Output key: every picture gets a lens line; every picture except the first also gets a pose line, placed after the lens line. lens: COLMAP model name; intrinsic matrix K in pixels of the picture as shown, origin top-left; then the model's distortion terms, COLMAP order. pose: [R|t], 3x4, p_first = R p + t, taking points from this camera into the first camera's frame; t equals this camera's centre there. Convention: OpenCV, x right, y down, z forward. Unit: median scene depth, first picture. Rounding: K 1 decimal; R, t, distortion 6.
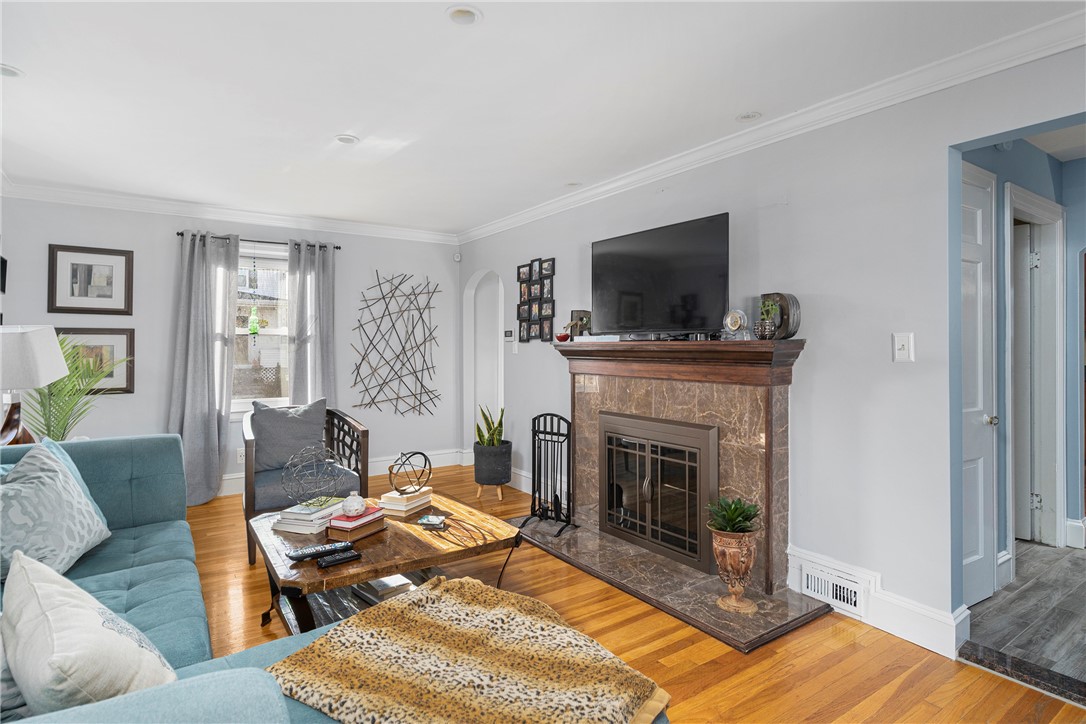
lens RADIAL K [[575.8, 0, 539.7], [0, 575.8, 351.4], [0, 0, 1]] dist [-0.006685, 0.000145]
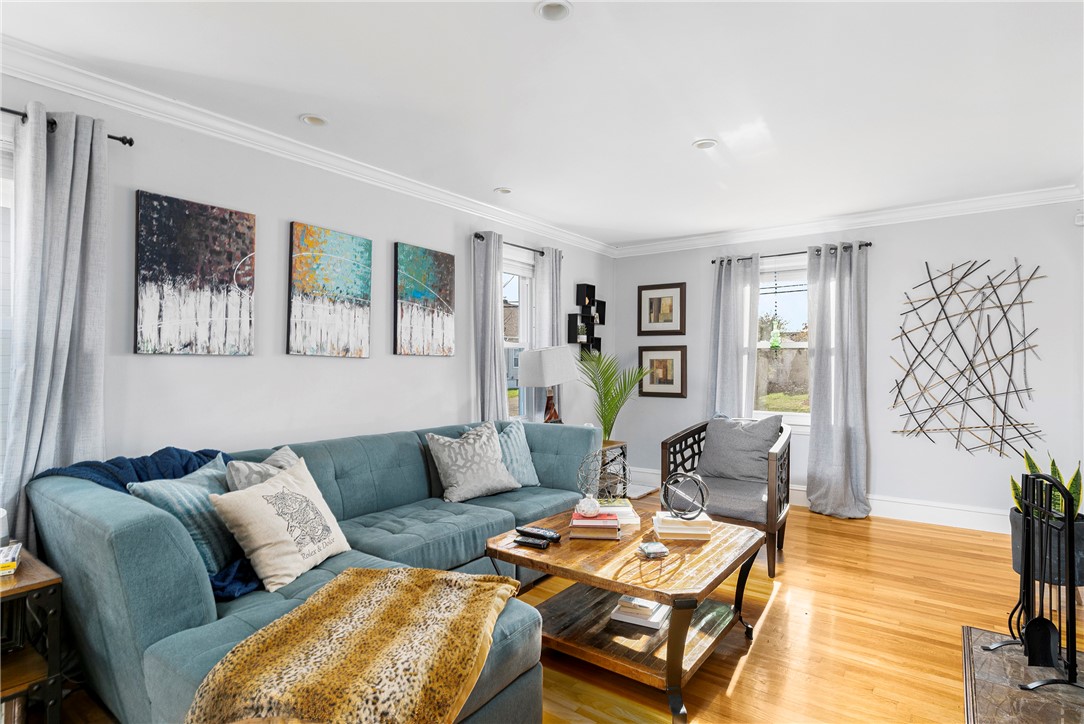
lens RADIAL K [[574.8, 0, 539.2], [0, 574.8, 360.6], [0, 0, 1]] dist [-0.006685, 0.000145]
pose [[0.323874, -0.002511, -0.946097, 0.307671], [-0.007856, 0.999955, -0.005343, 0.001510], [0.946068, 0.009163, 0.323840, 0.265974]]
